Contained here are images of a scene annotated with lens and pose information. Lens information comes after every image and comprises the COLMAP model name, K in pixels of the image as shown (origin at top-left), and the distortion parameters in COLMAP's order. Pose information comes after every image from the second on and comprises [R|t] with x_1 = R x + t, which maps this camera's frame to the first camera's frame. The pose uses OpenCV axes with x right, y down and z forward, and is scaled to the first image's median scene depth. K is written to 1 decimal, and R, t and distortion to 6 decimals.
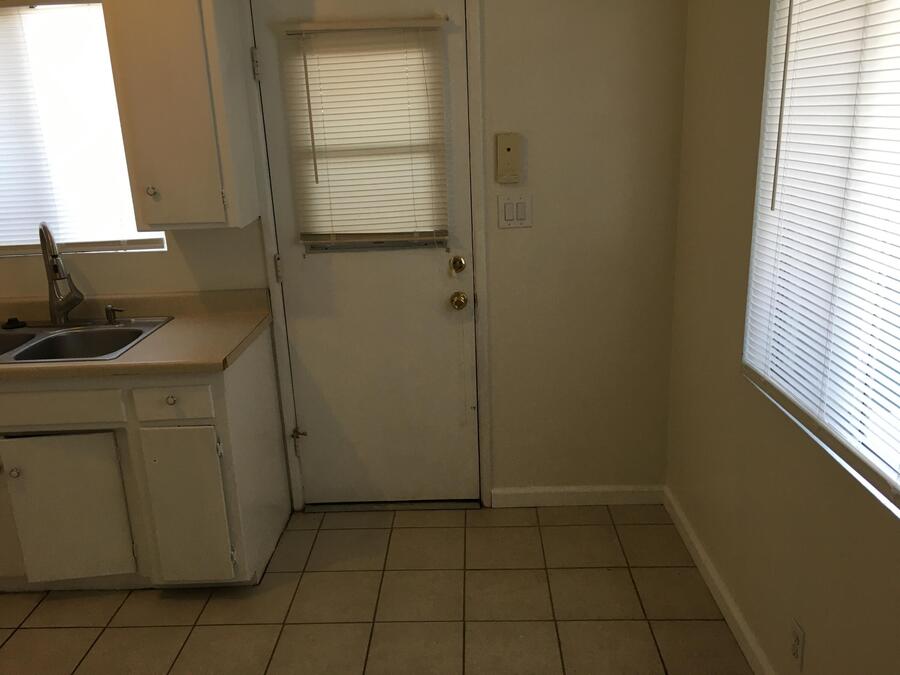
lens RADIAL K [[762.9, 0, 462.3], [0, 762.9, 338.7], [0, 0, 1]] dist [0.038106, -0.011233]
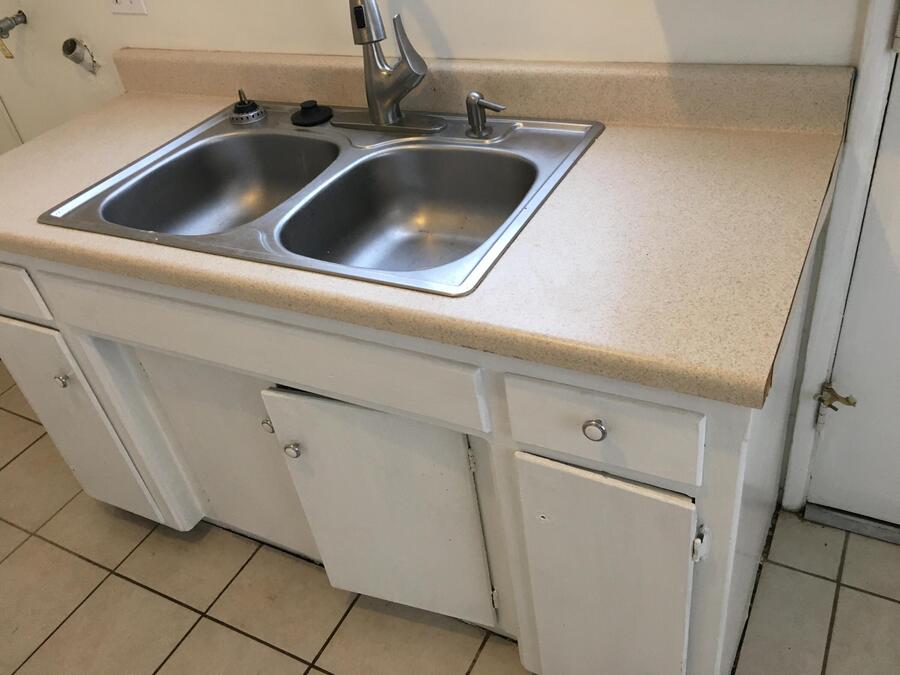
lens RADIAL K [[762.9, 0, 462.3], [0, 762.9, 338.7], [0, 0, 1]] dist [0.038106, -0.011233]
pose [[0.886935, 0.212721, -0.409994, -0.246786], [-0.031604, 0.913506, 0.405595, -0.093659], [0.460811, -0.346779, 0.816944, 0.571169]]
